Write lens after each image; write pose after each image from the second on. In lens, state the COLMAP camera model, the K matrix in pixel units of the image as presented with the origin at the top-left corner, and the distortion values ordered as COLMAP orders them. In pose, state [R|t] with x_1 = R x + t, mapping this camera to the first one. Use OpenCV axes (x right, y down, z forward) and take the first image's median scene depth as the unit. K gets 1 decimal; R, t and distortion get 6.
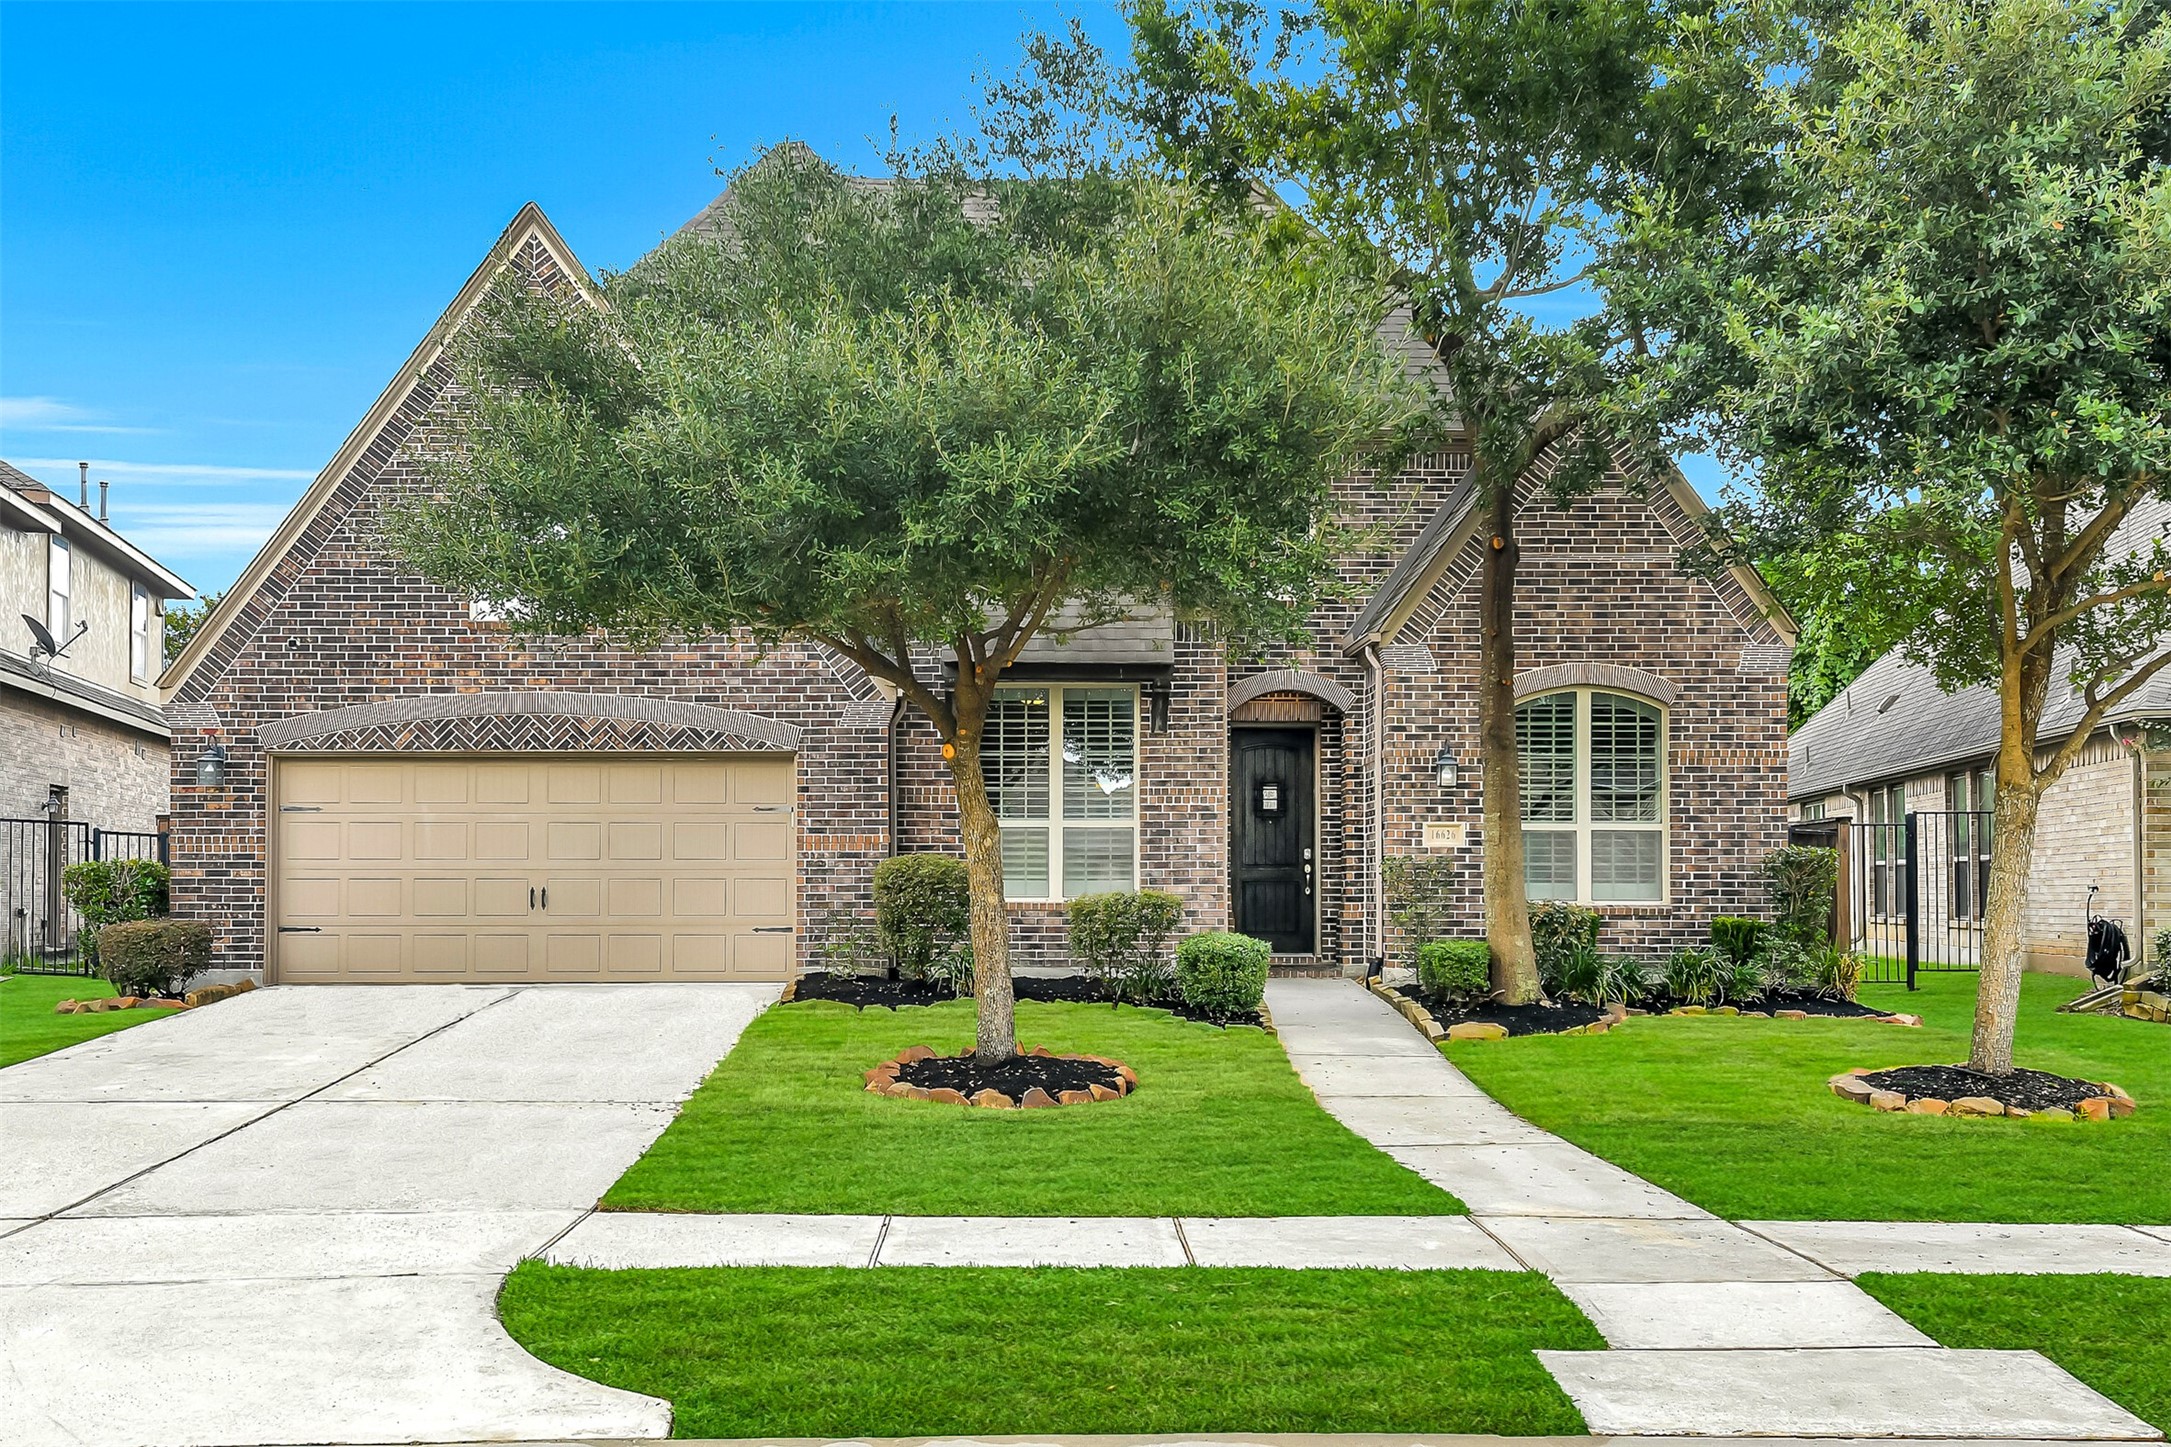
lens RADIAL K [[2073.1, 0, 1001.3], [0, 2073.1, 859.3], [0, 0, 1]] dist [0.021054, 0.031038]
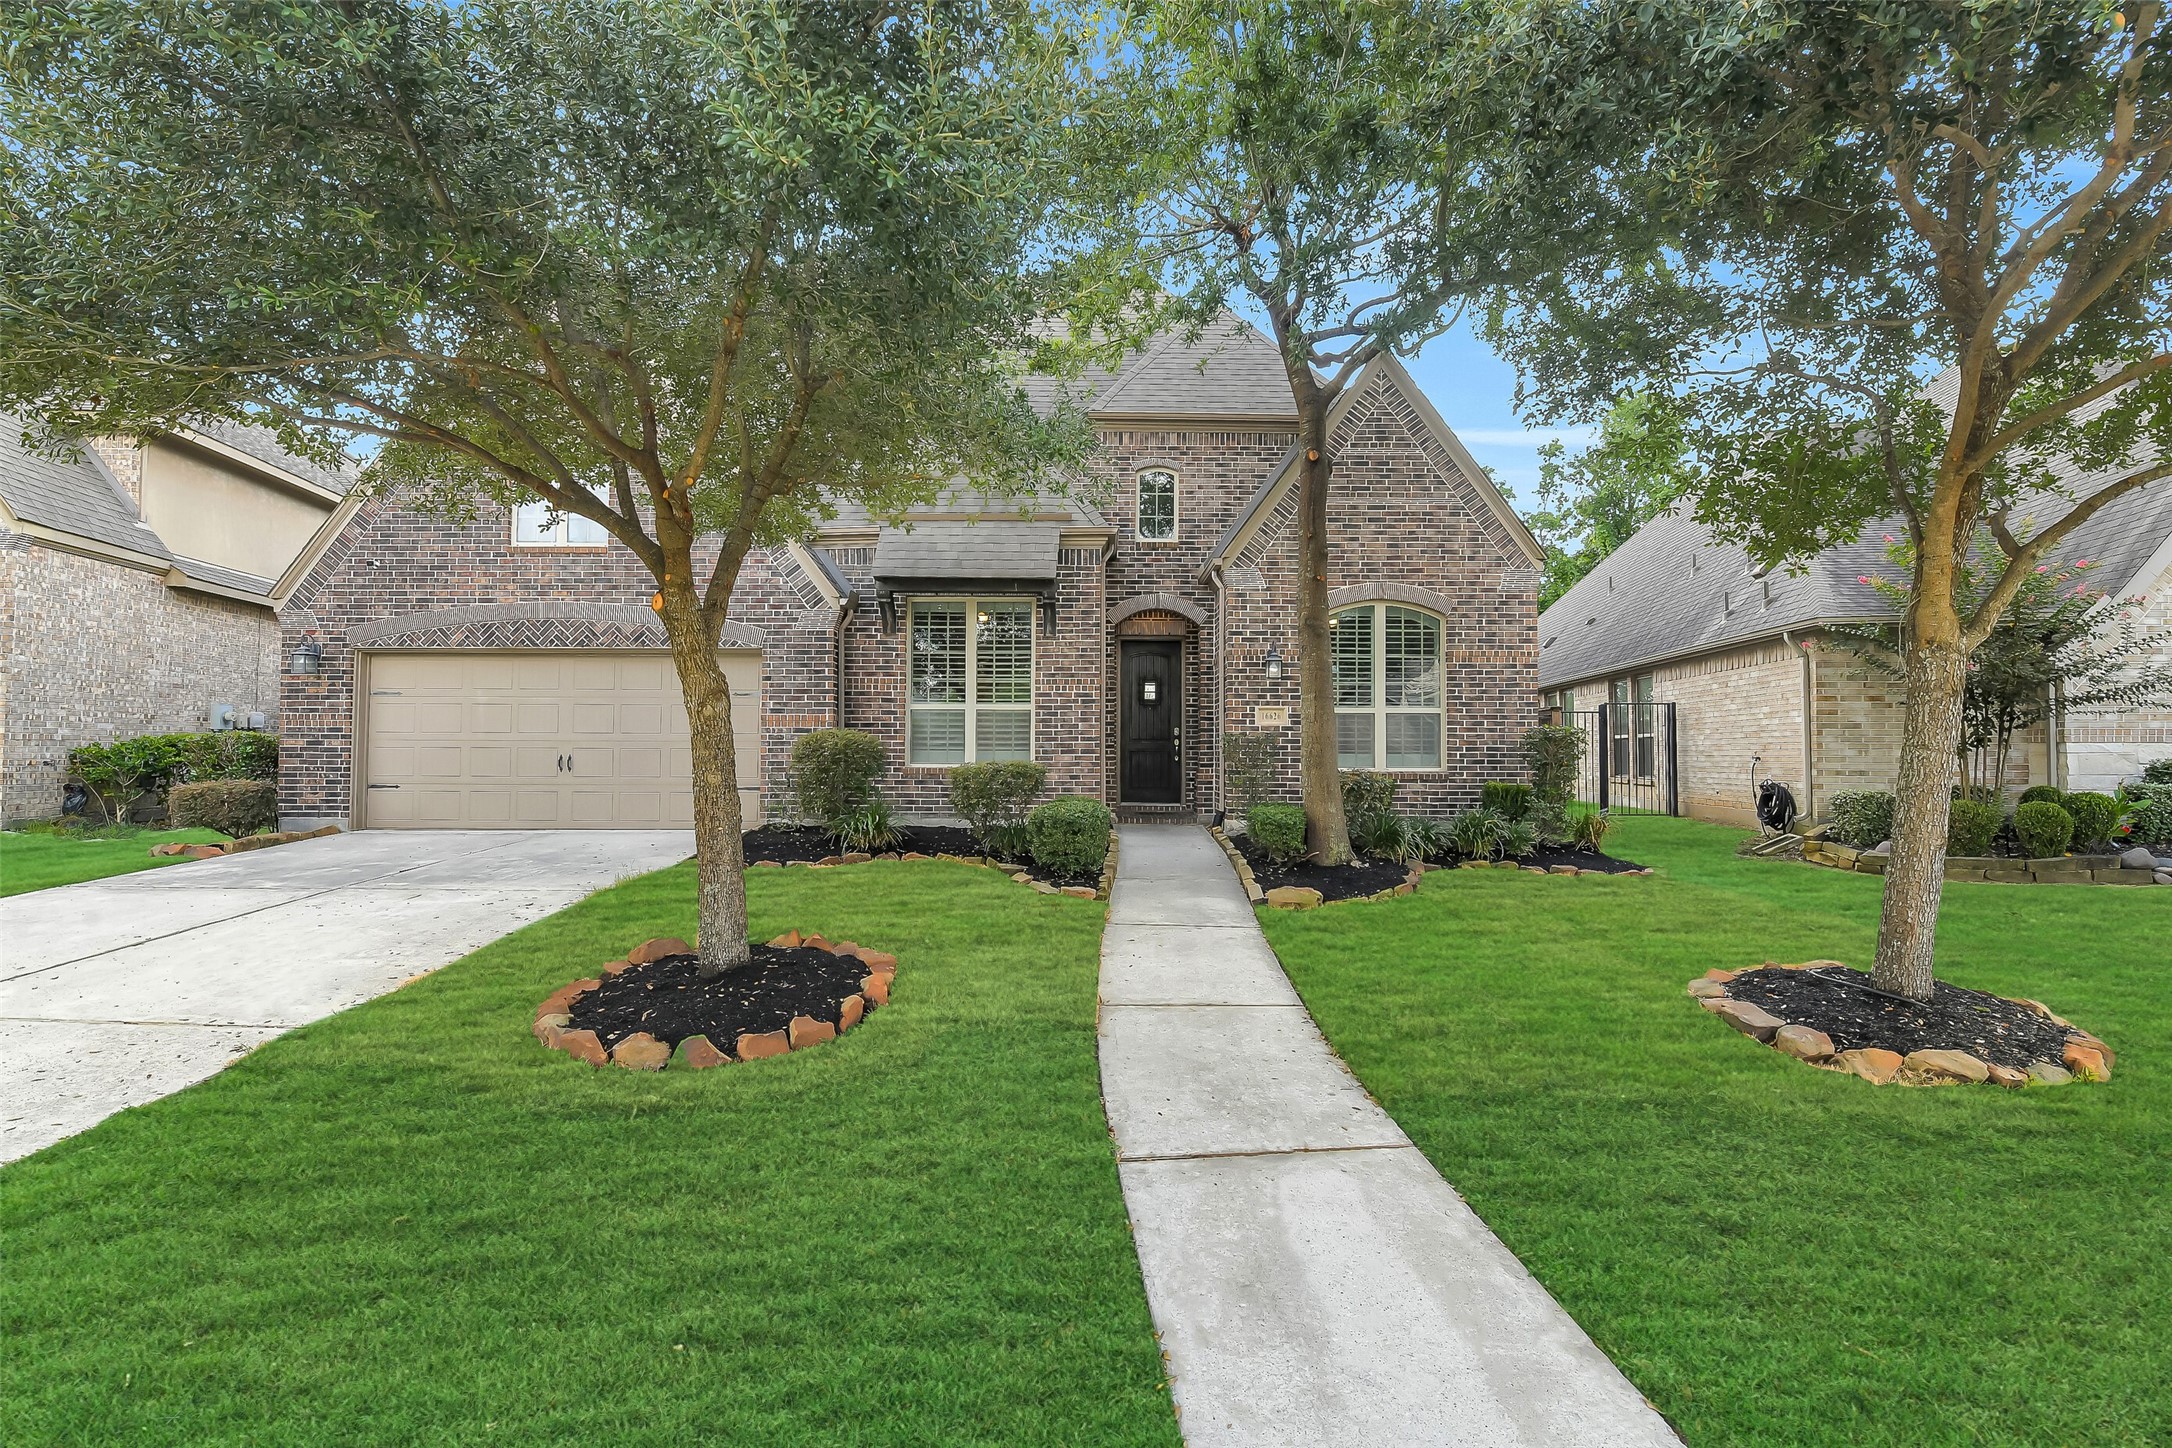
lens RADIAL K [[939.3, 0, 1083.6], [0, 939.3, 726.6], [0, 0, 1]] dist [-0.010157, -0.004448]
pose [[0.999977, 0.003360, -0.005917, 0.102216], [-0.003421, 0.999941, -0.010339, 0.001106], [0.005882, 0.010359, 0.999929, 0.426223]]
